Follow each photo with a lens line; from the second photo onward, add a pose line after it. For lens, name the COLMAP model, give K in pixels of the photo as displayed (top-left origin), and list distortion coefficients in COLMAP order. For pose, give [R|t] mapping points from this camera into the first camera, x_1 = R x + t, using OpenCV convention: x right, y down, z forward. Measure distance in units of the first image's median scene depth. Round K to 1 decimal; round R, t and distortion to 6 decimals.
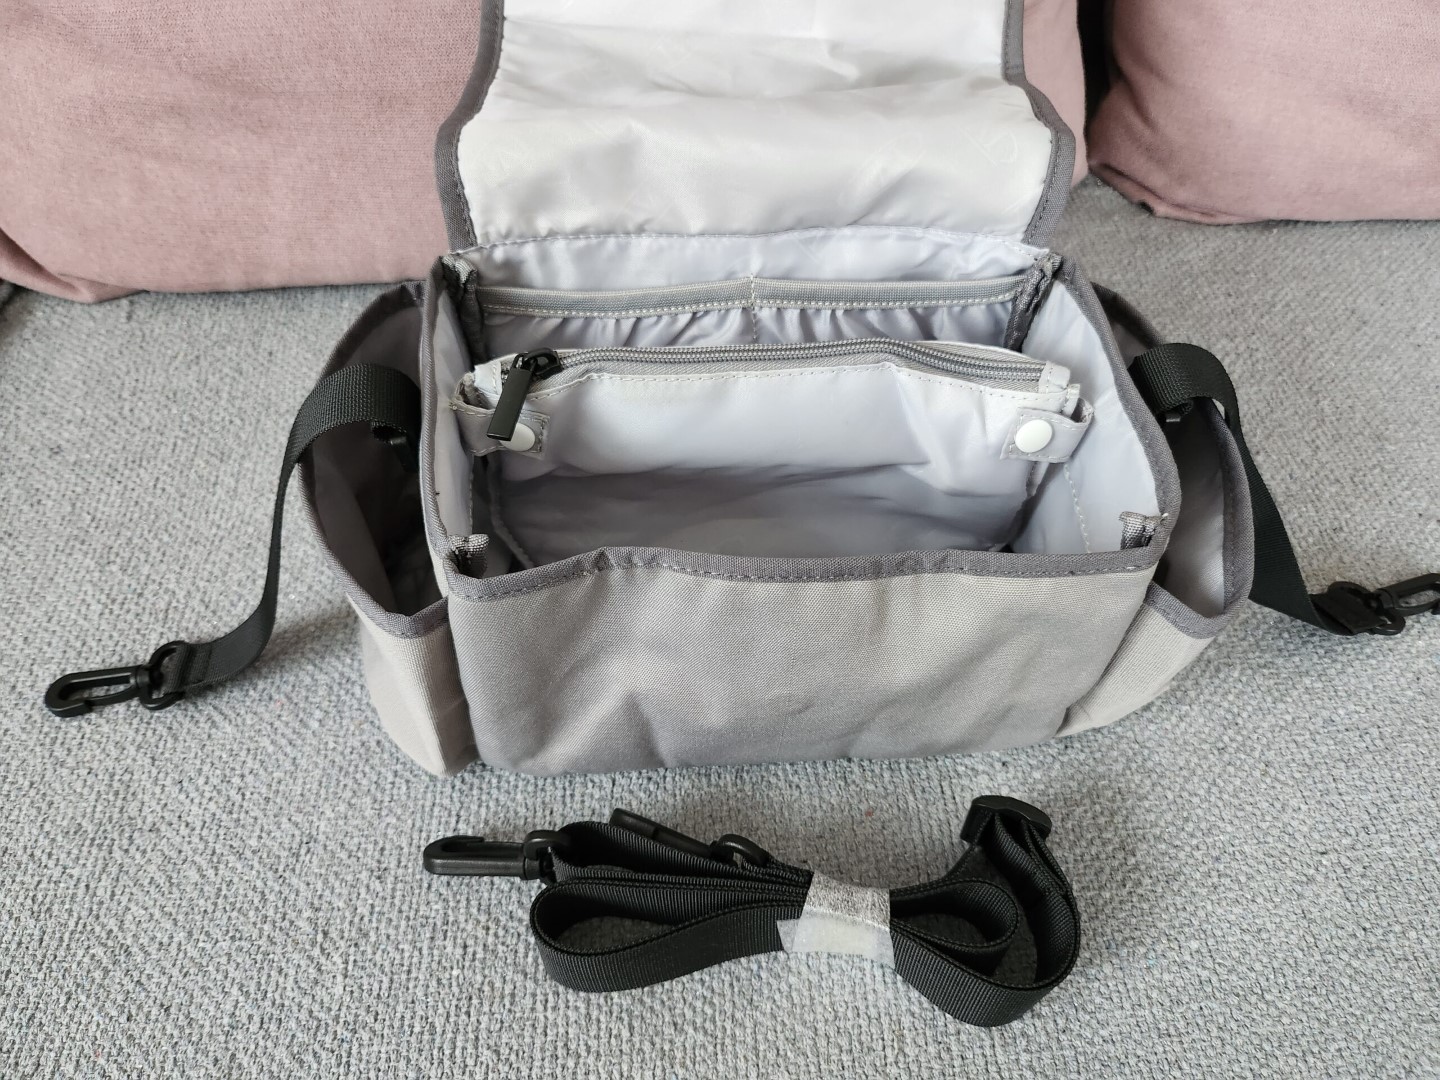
lens RADIAL K [[1058.3, 0, 720.0], [0, 1058.3, 540.0], [0, 0, 1]] dist [0.006012, -0.039528]
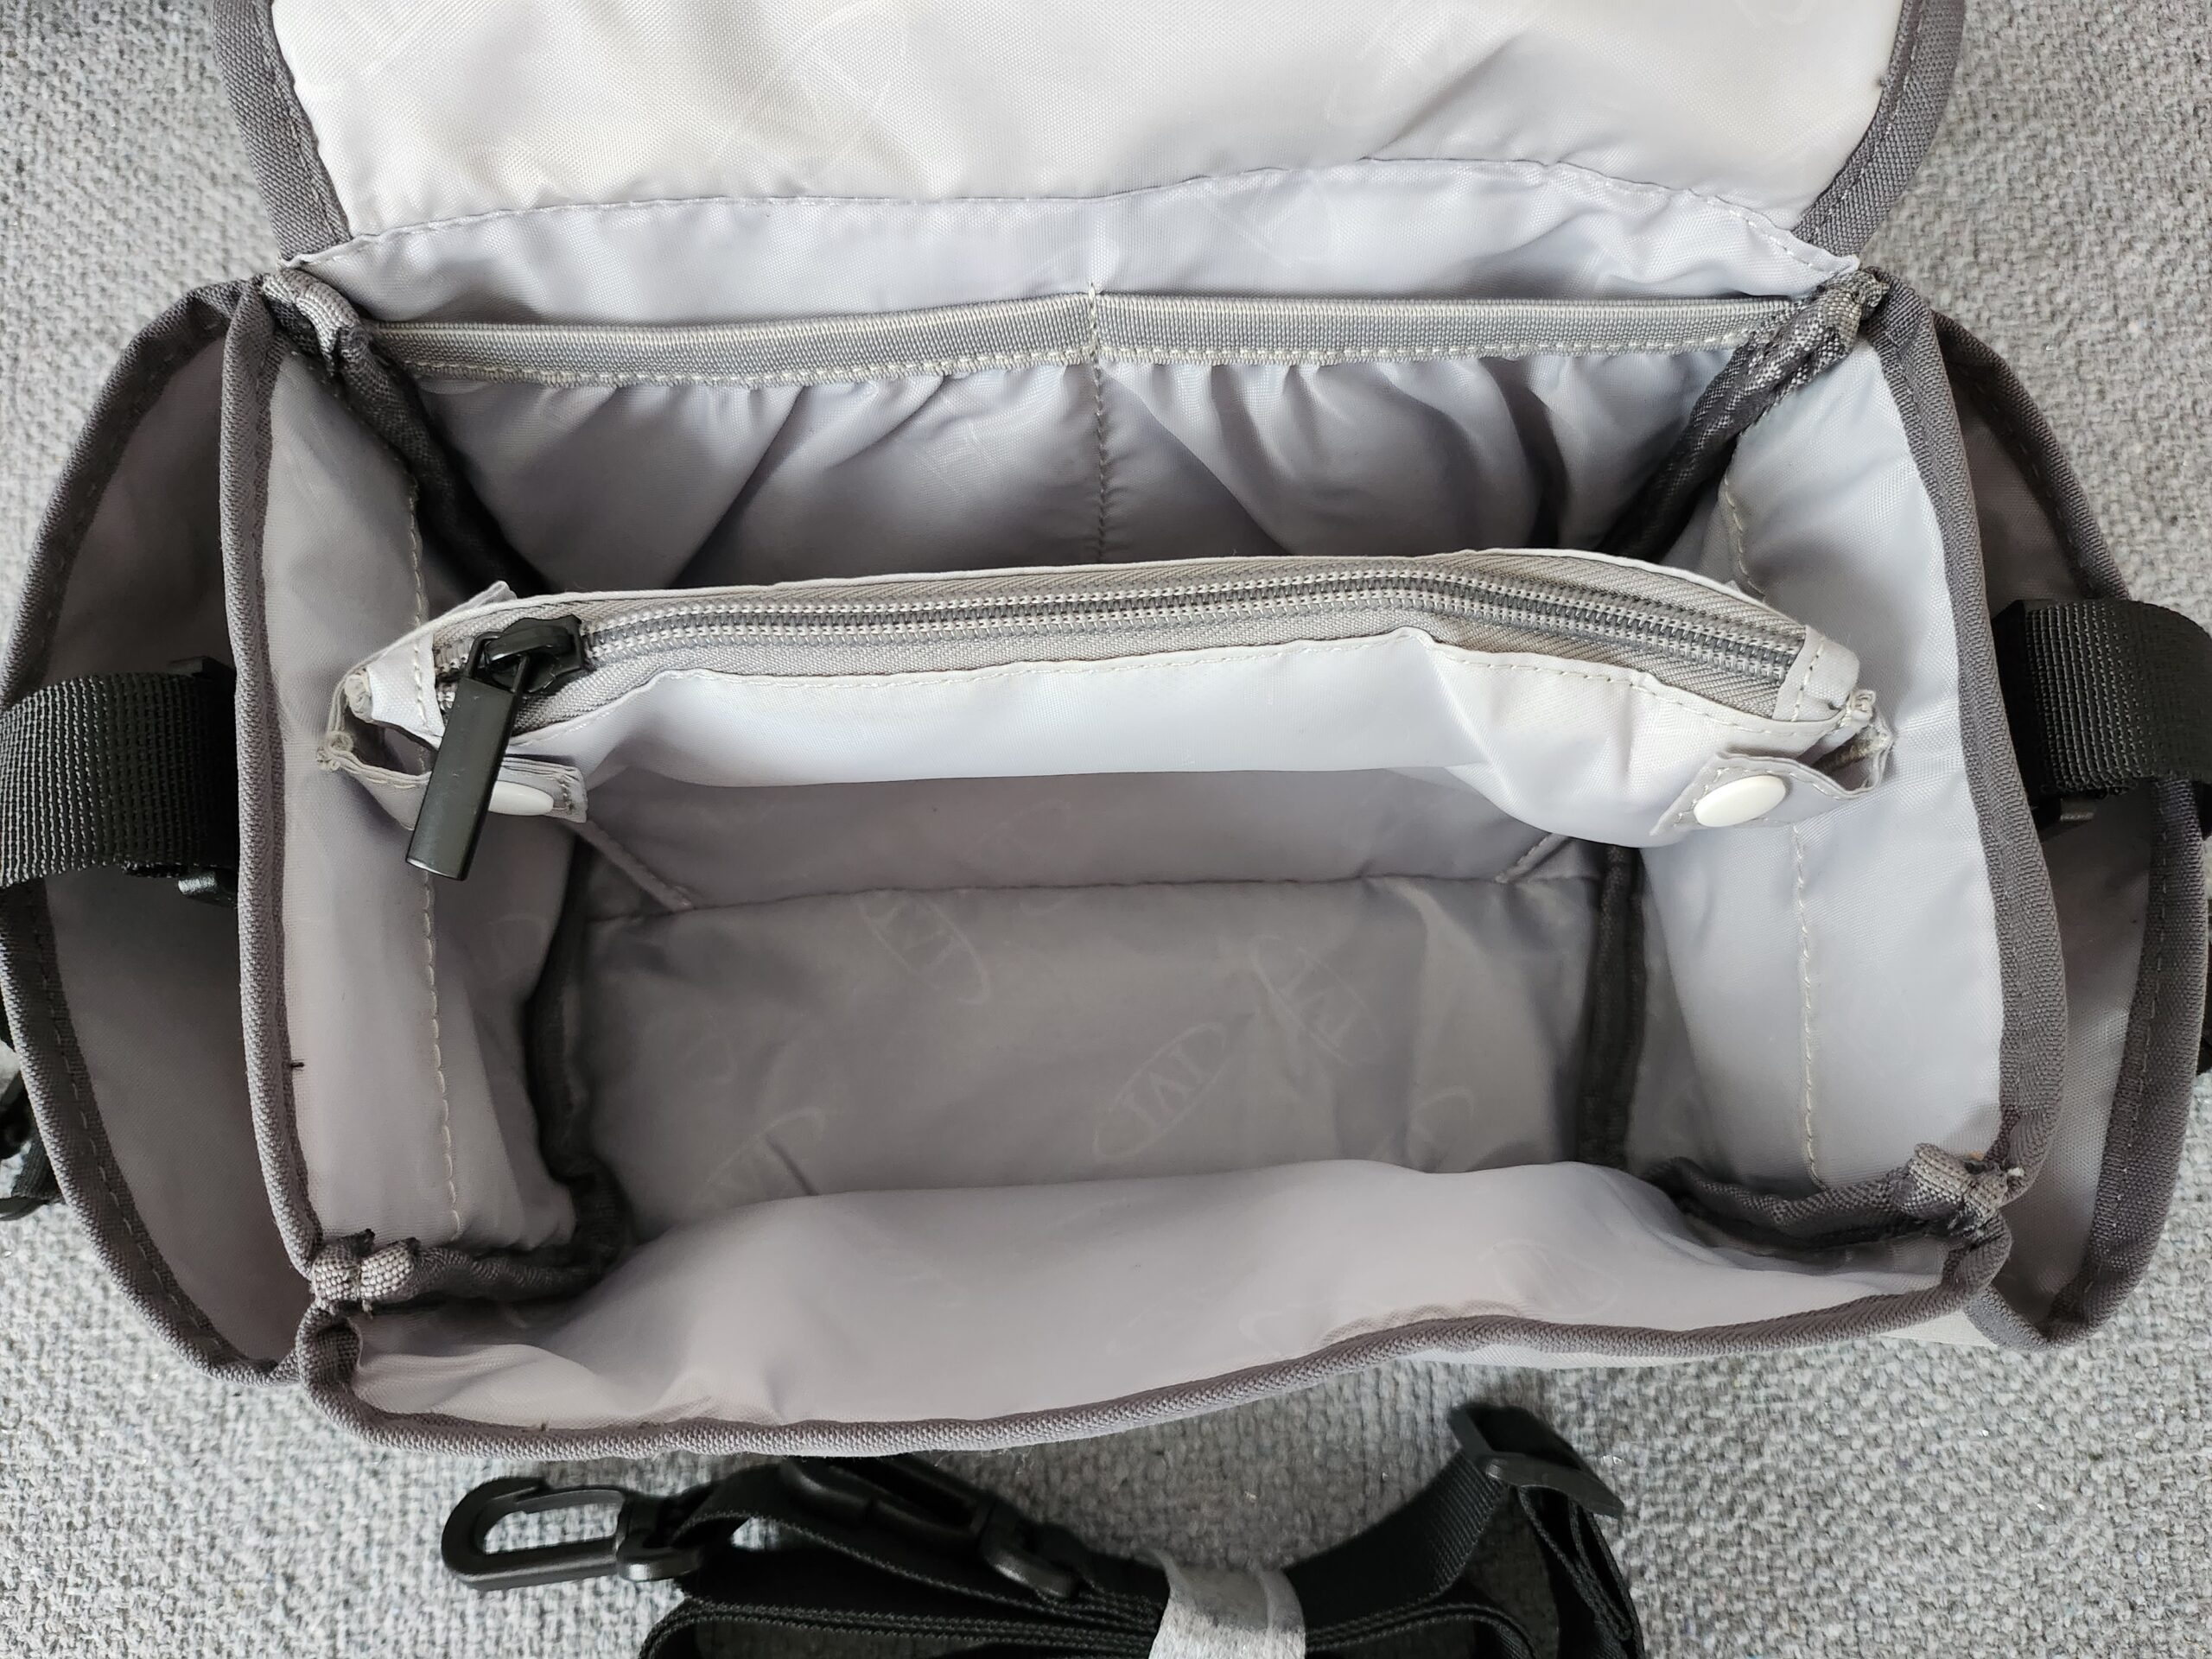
lens RADIAL K [[1558.6, 0, 1131.8], [0, 1558.6, 638.5], [0, 0, 1]] dist [0.001239, -0.026240]
pose [[0.999463, 0.022839, 0.023502, 0.037361], [-0.030900, 0.895656, 0.443673, -0.424230], [-0.010917, -0.444161, 0.895881, 0.466198]]
